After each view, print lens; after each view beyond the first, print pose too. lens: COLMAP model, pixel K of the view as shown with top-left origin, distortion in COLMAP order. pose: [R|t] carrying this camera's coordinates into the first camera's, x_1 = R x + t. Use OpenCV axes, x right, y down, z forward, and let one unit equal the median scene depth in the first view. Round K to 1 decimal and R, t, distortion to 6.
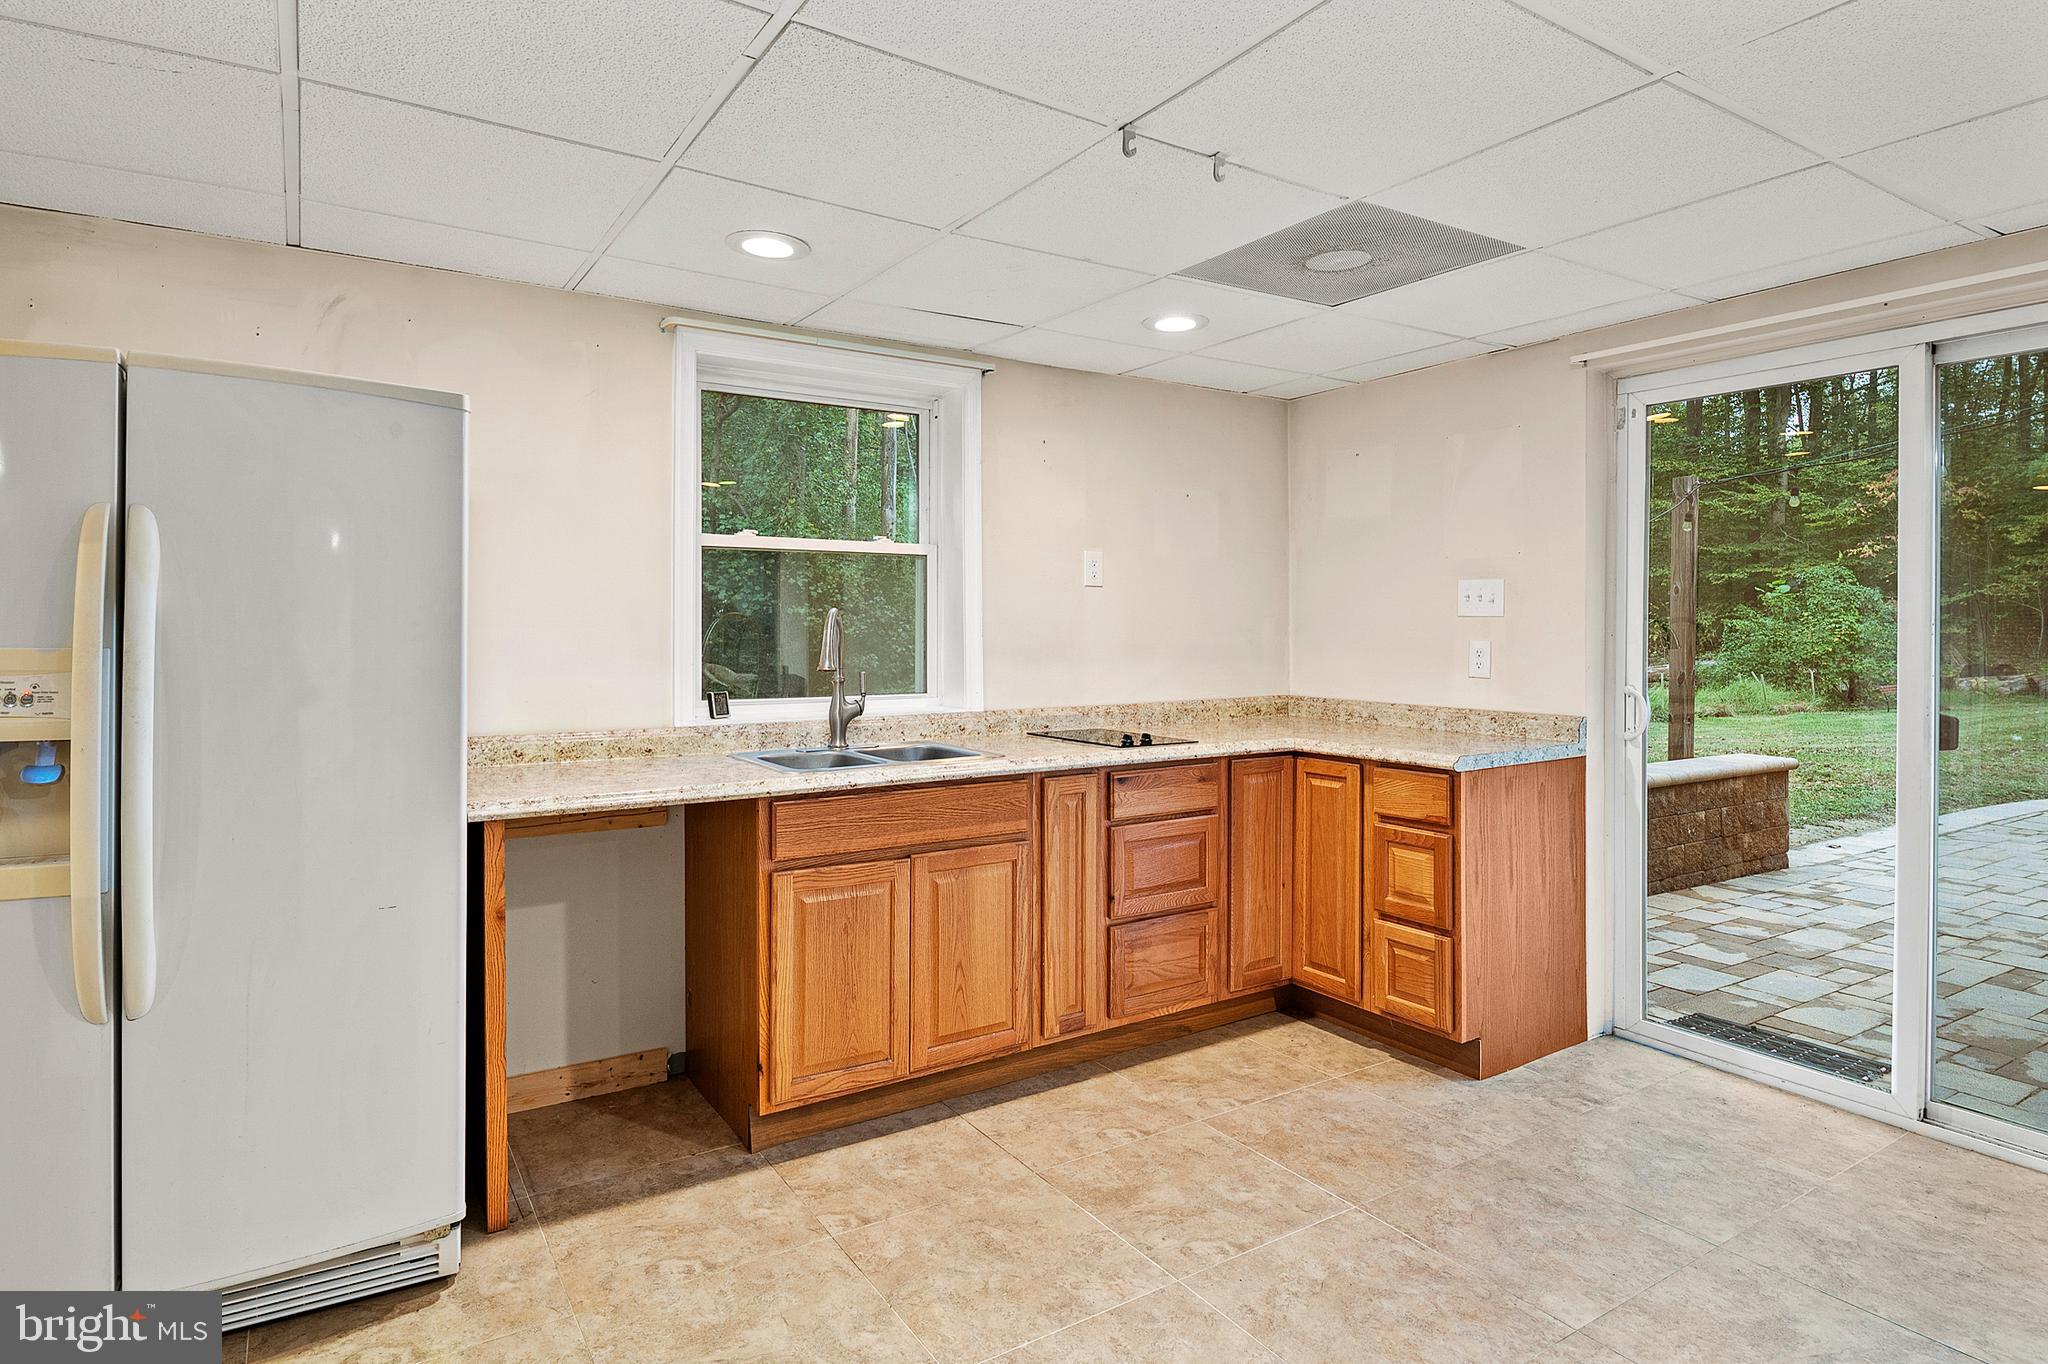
lens RADIAL K [[1121.7, 0, 1025.0], [0, 1121.7, 608.4], [0, 0, 1]] dist [-0.003860, -0.001427]
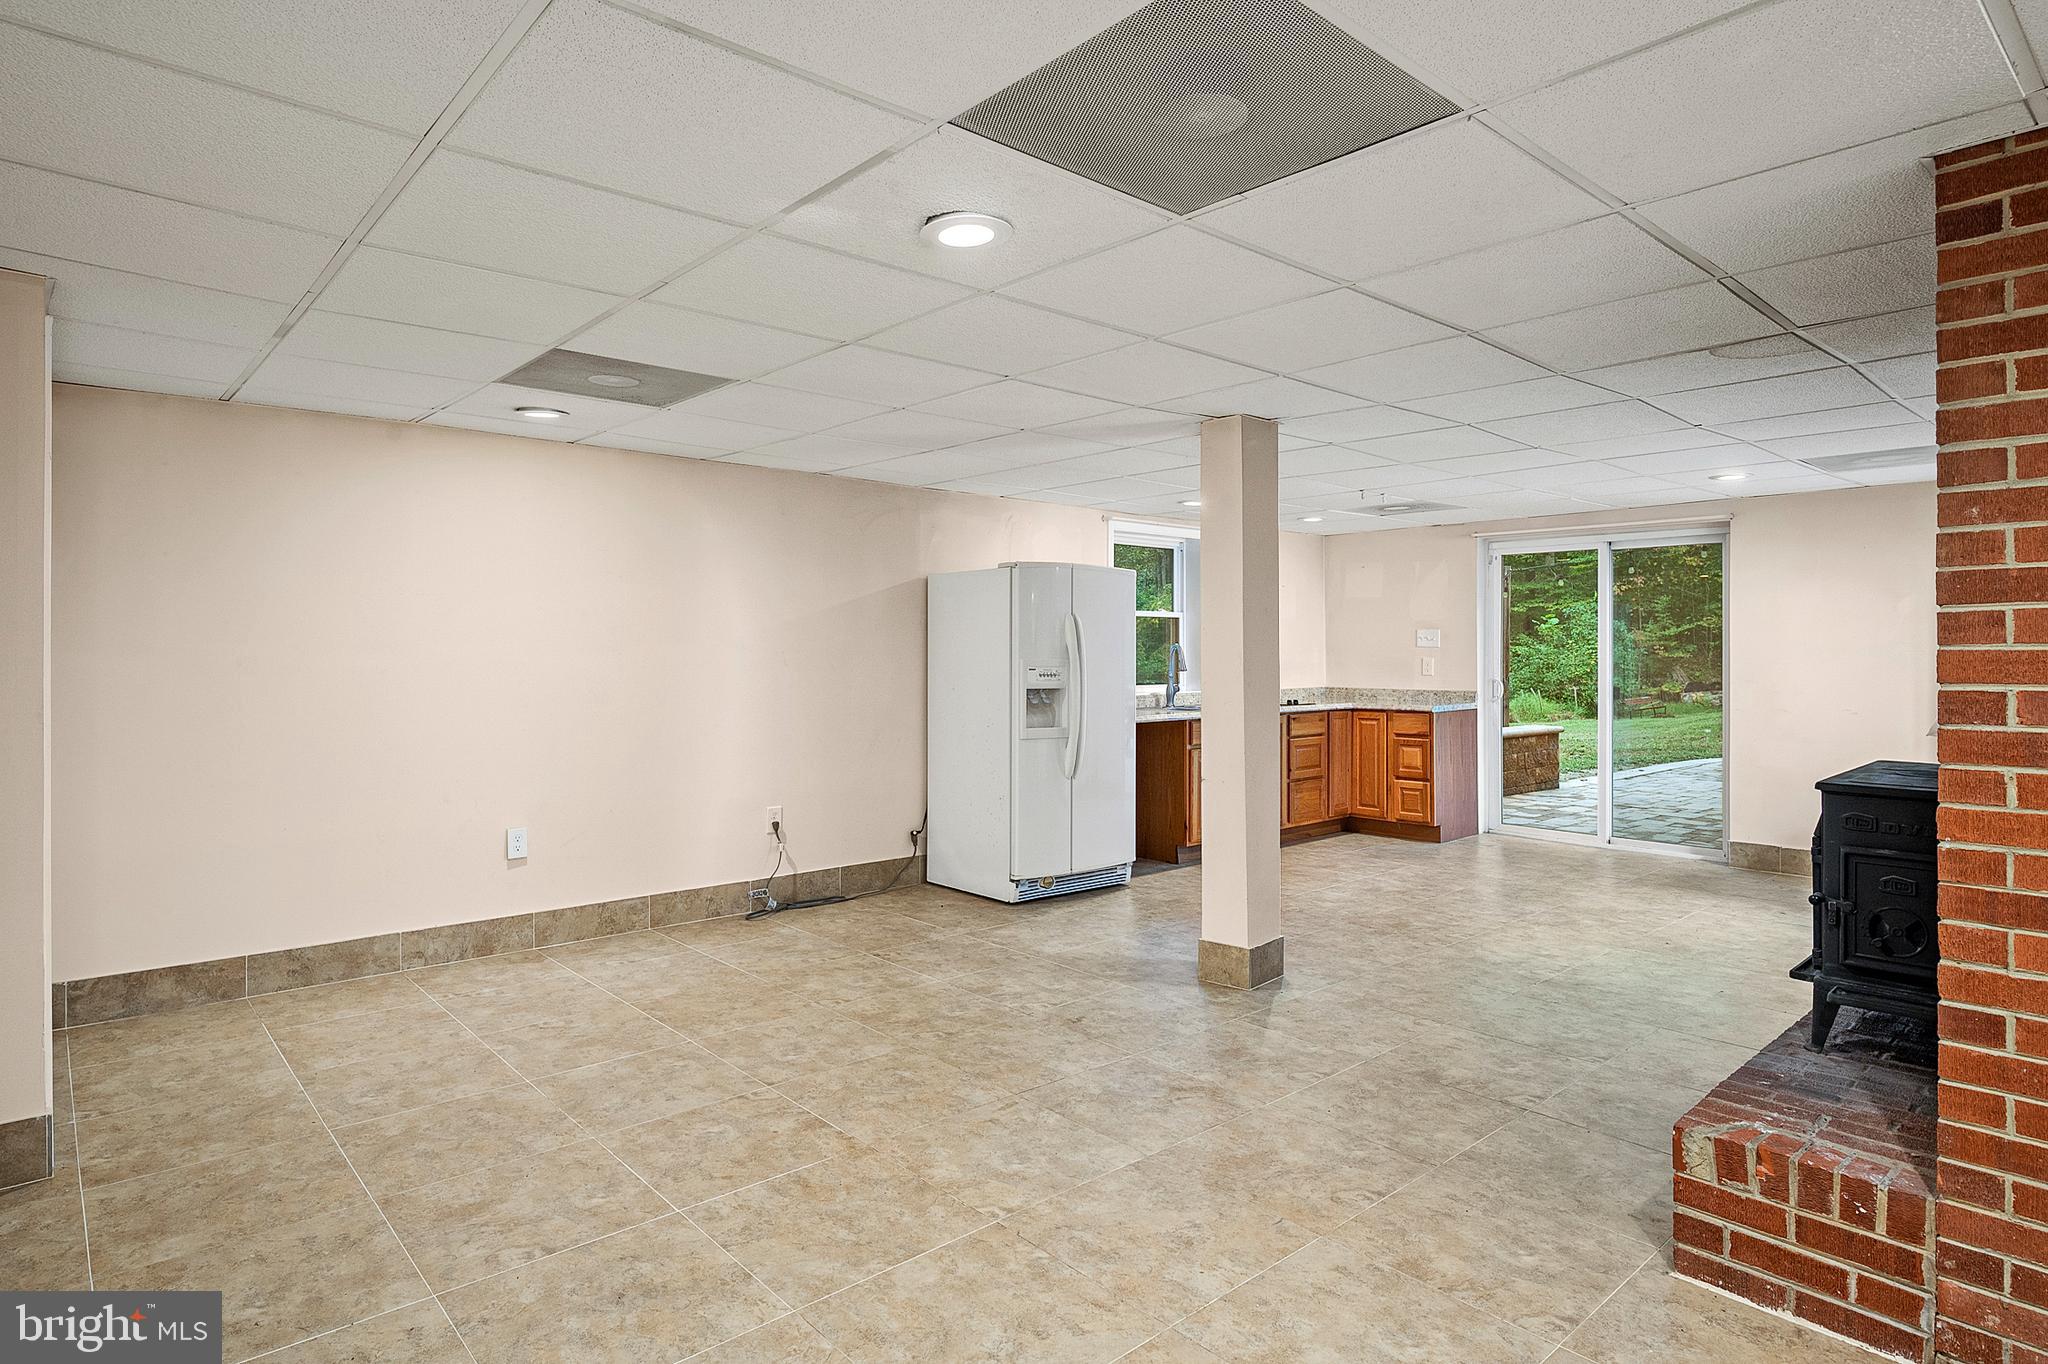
lens RADIAL K [[1121.7, 0, 1025.0], [0, 1121.7, 608.4], [0, 0, 1]] dist [-0.003860, -0.001427]
pose [[0.987975, 0.005392, 0.154522, -0.766042], [-0.001842, 0.999731, -0.023110, -0.017537], [-0.154605, 0.022548, 0.987719, -1.120723]]
